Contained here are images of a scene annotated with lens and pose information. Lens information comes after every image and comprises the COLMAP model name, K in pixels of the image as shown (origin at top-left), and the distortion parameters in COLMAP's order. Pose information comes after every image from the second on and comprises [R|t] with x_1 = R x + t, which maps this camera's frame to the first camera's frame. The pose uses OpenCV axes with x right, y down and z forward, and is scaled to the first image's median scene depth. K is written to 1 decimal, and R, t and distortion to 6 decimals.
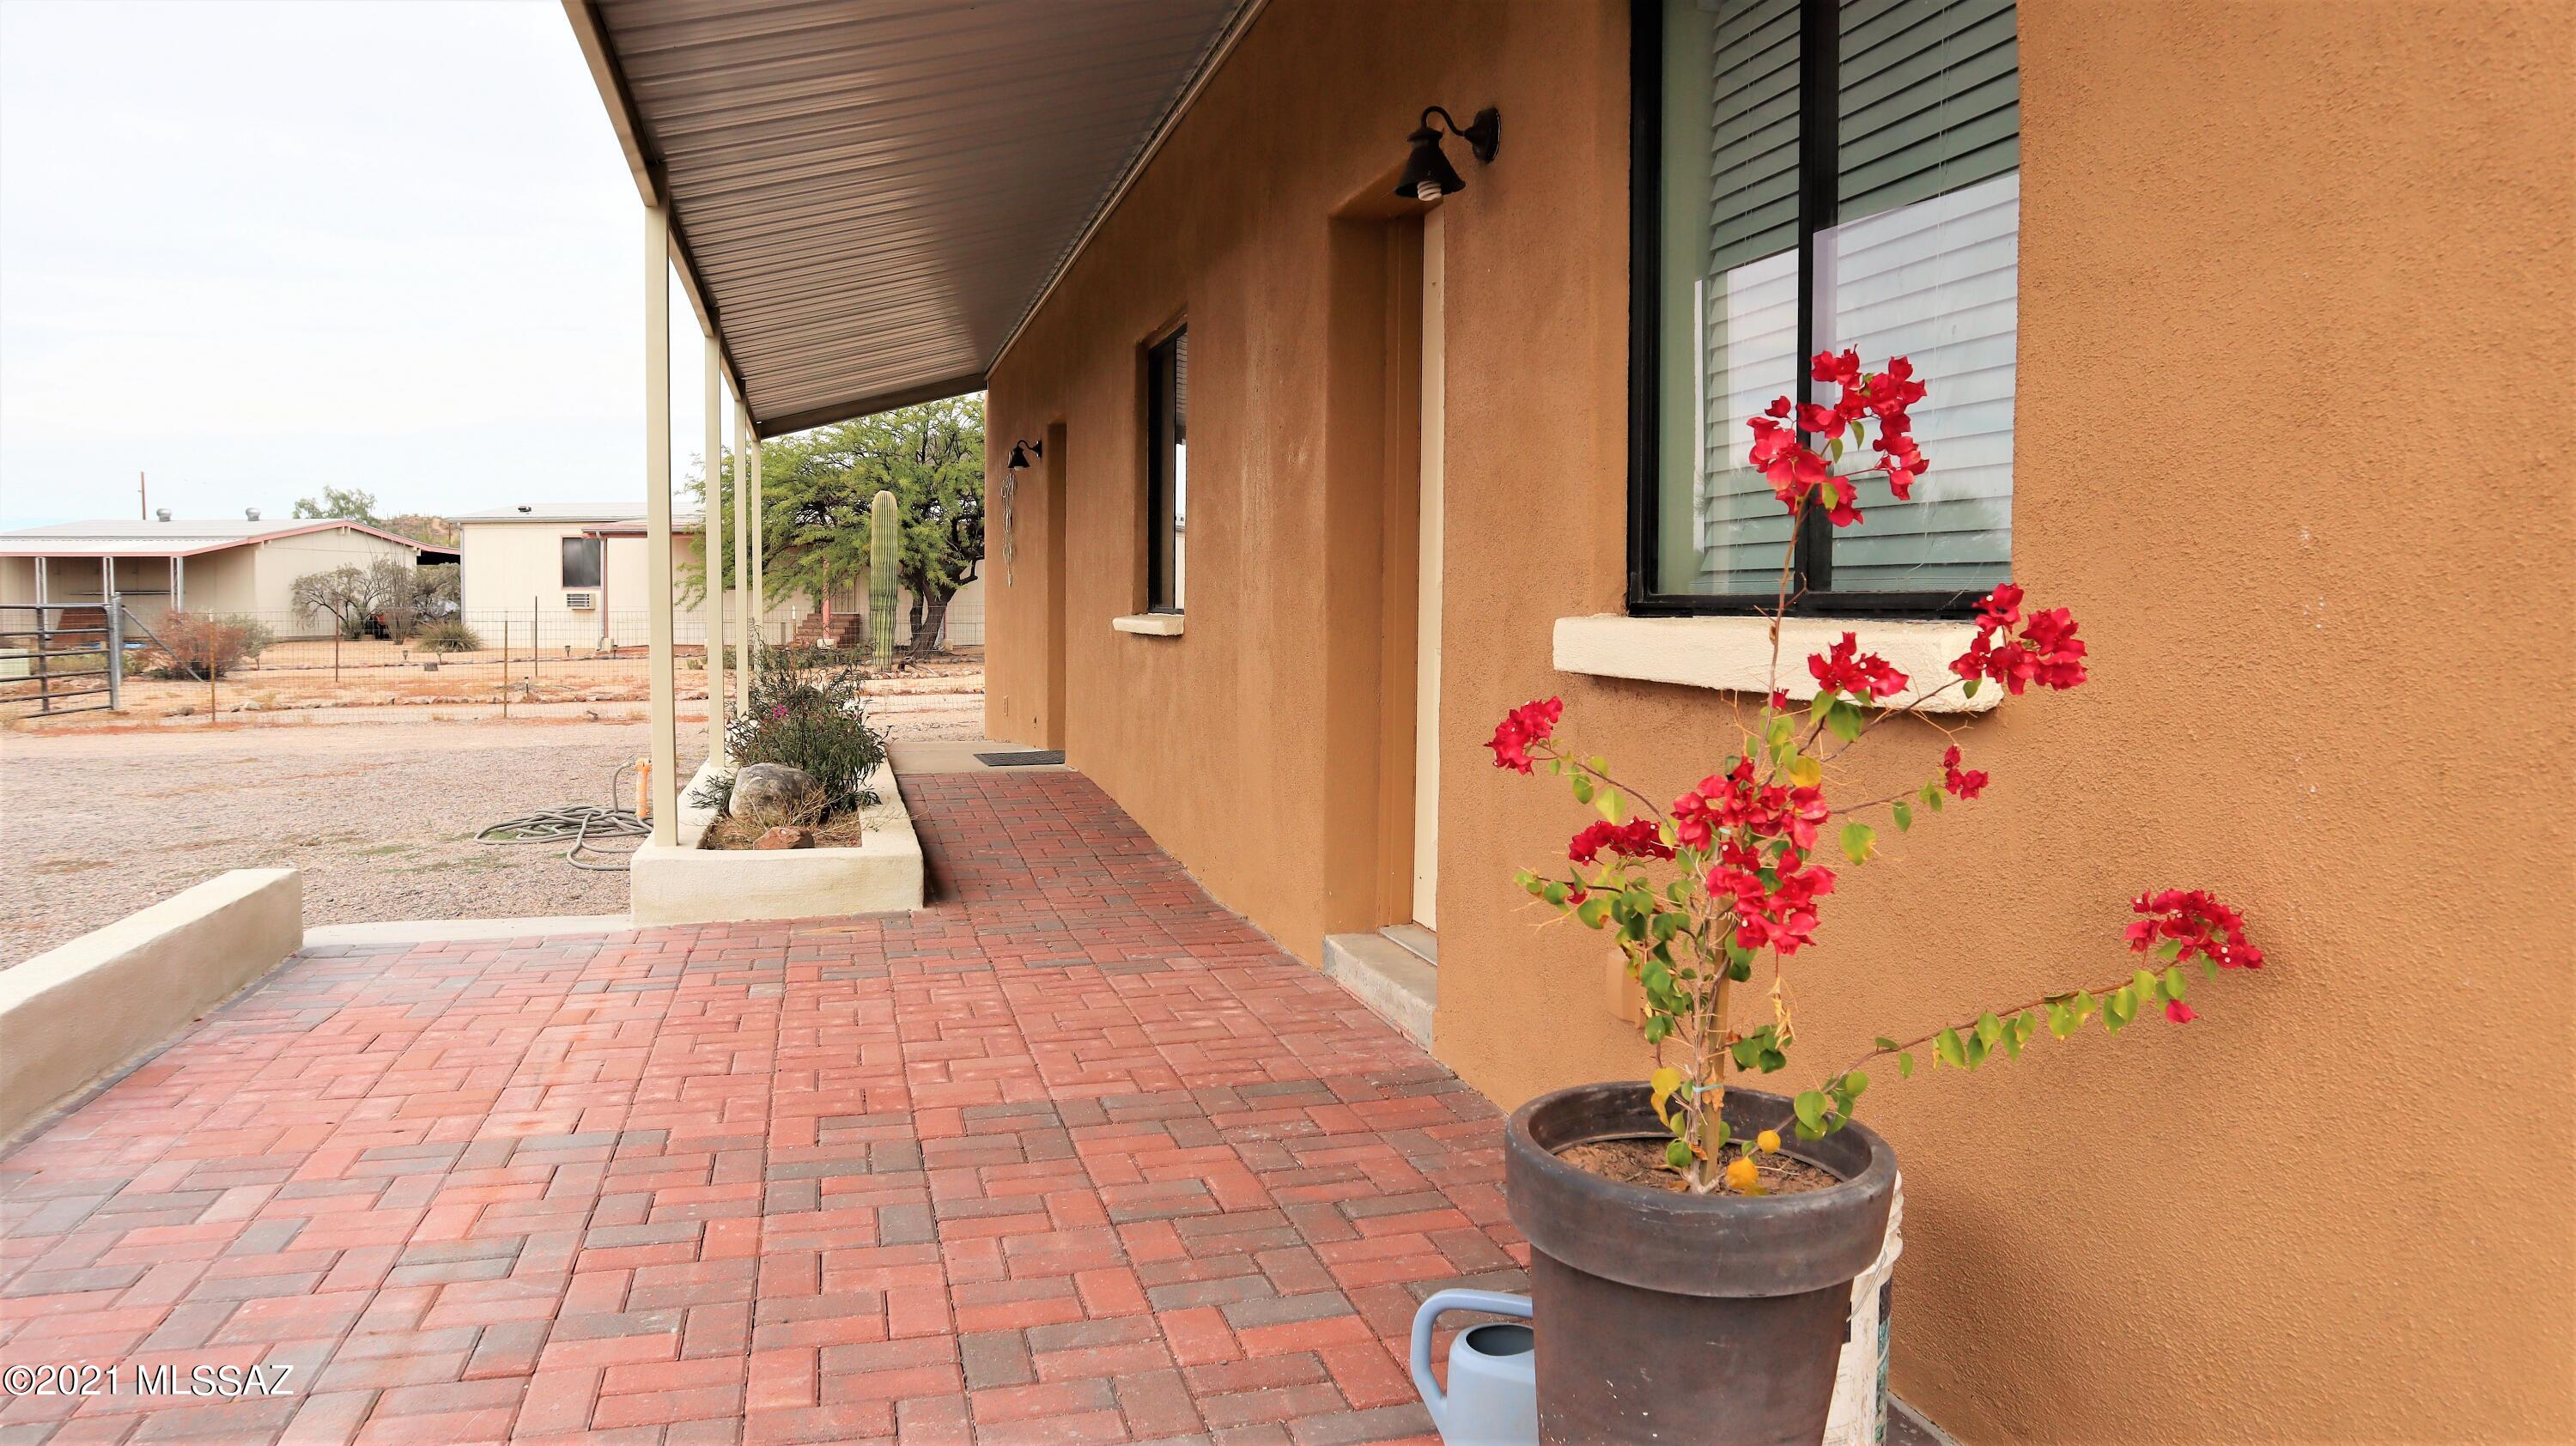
lens RADIAL K [[1846.3, 0, 1288.0], [0, 1846.3, 723.0], [0, 0, 1]] dist [-0.110532, -0.001405]
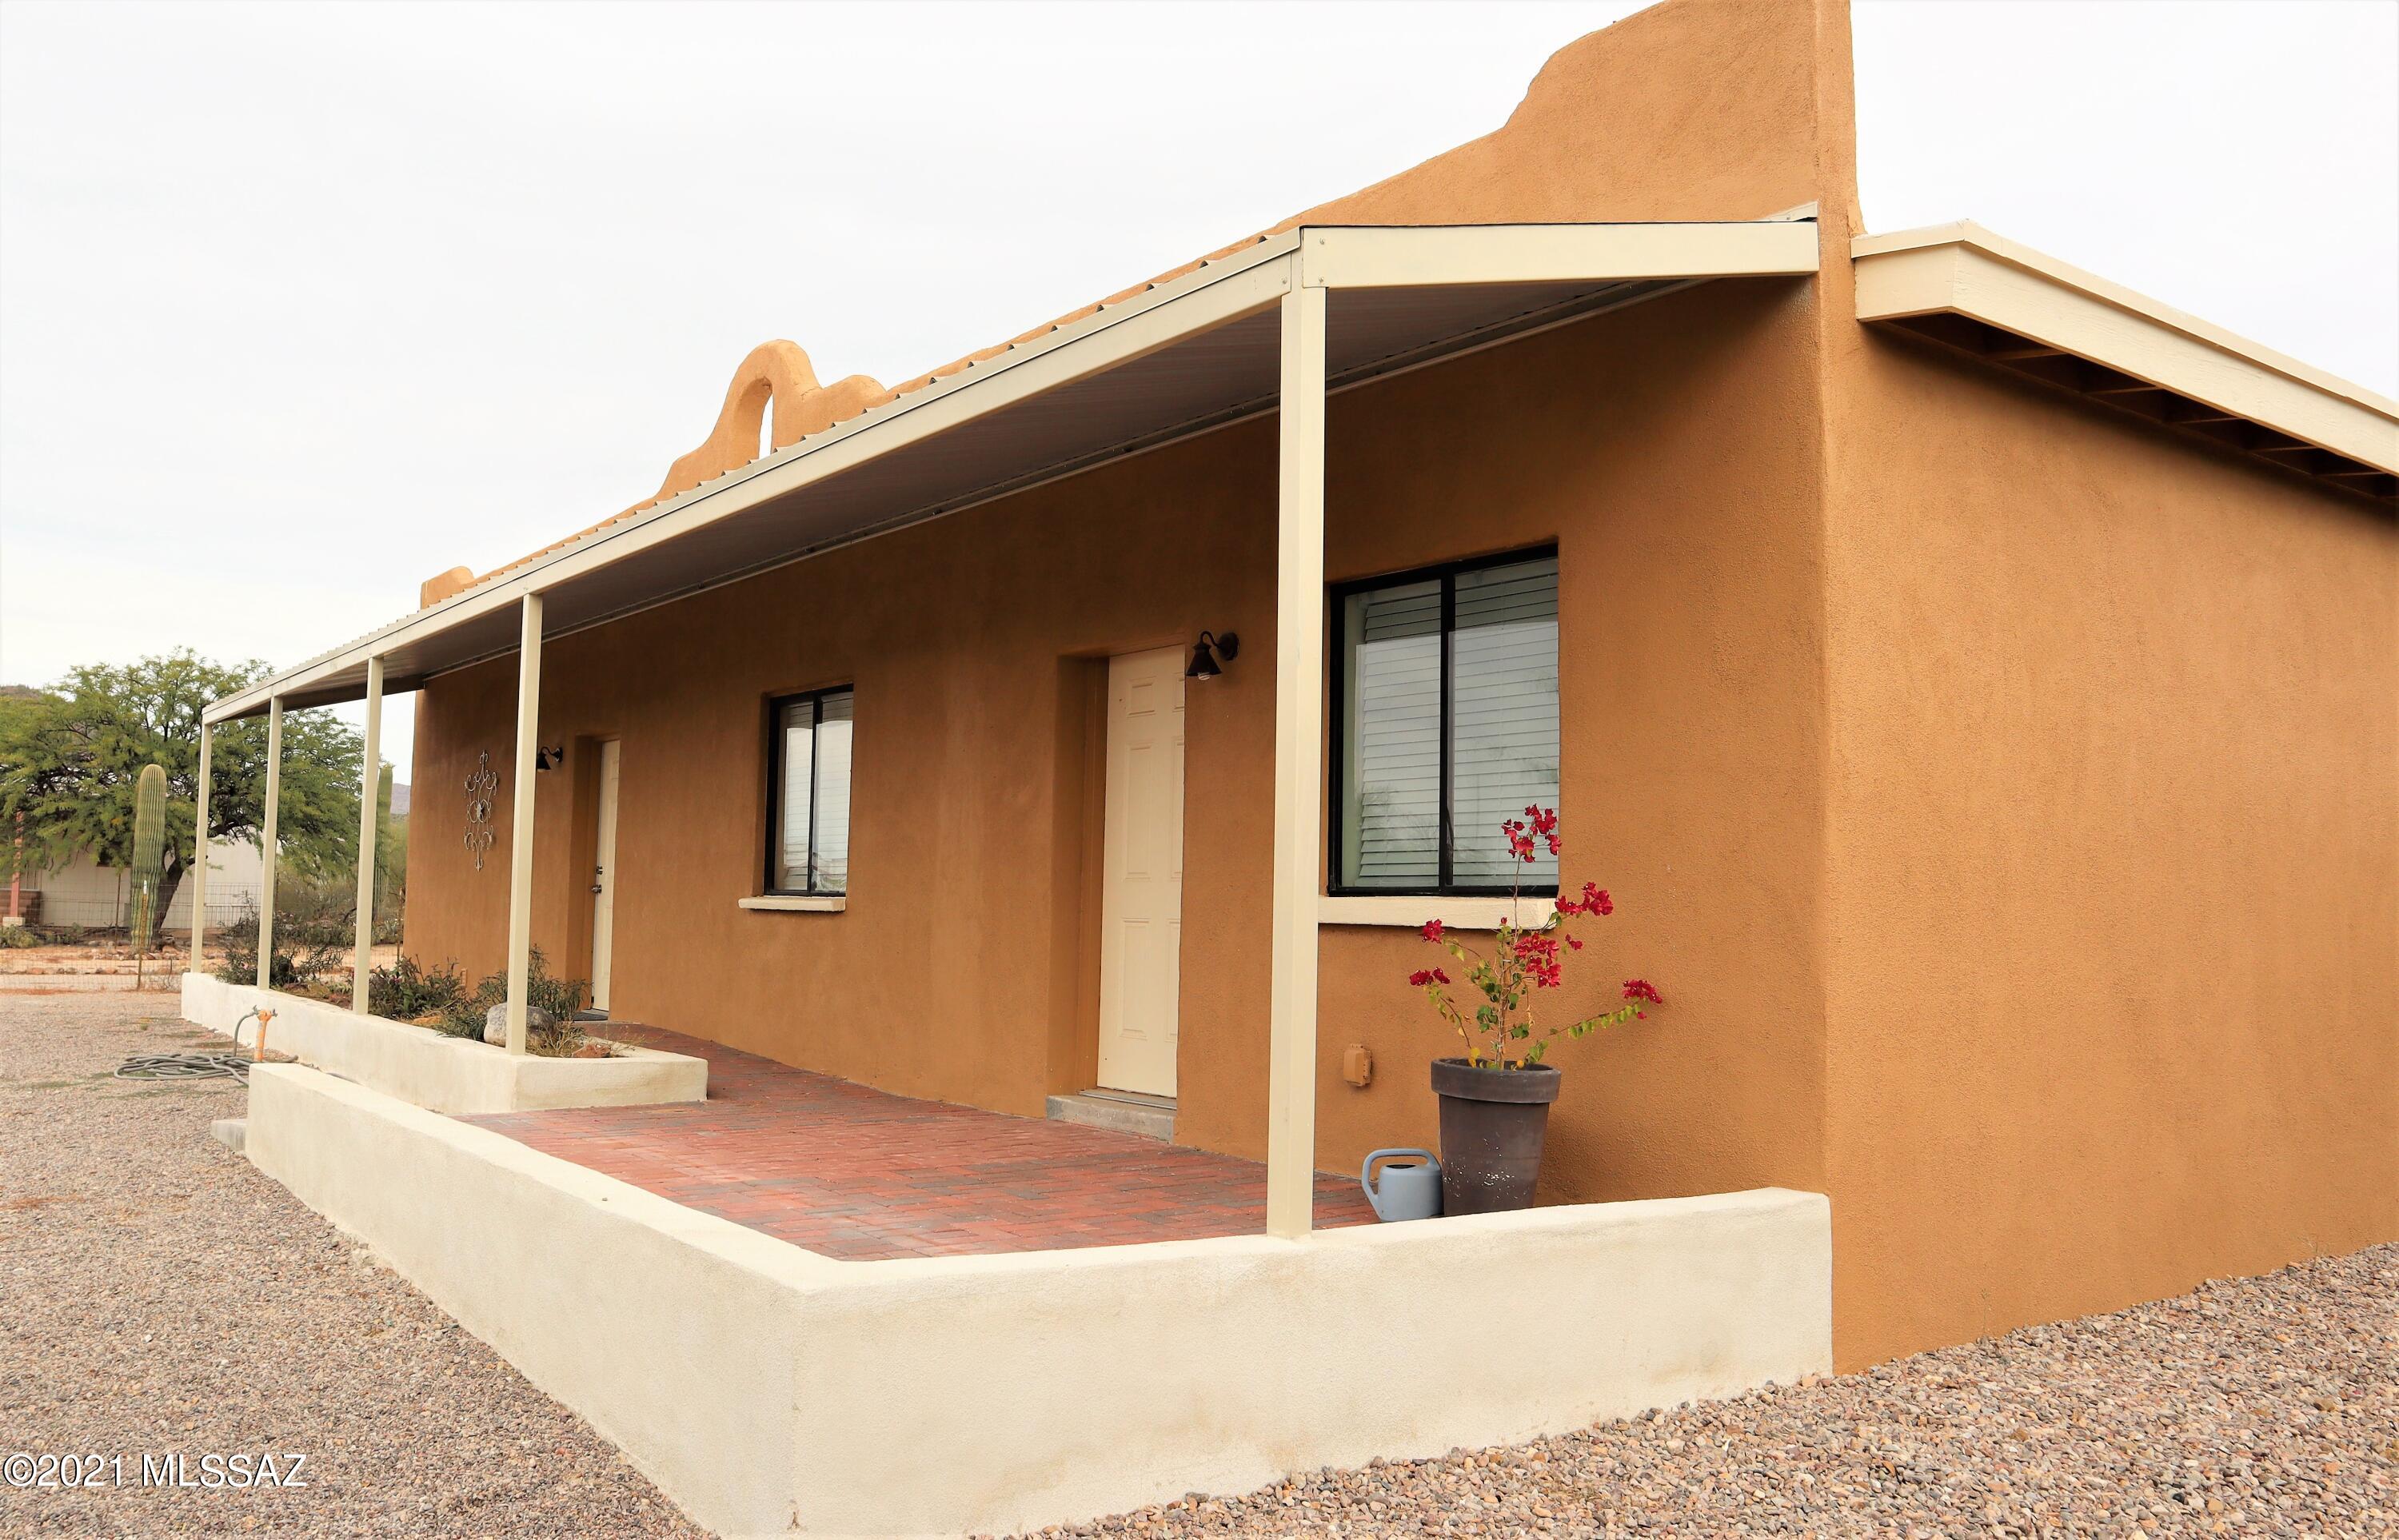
lens RADIAL K [[1922.3, 0, 1199.5], [0, 1922.3, 770.0], [0, 0, 1]] dist [-0.123487, 0.000448]
pose [[0.925563, 0.039754, 0.376501, -0.693571], [0.010342, 0.991446, -0.130107, 0.072603], [-0.378453, 0.124316, 0.917235, -0.852748]]
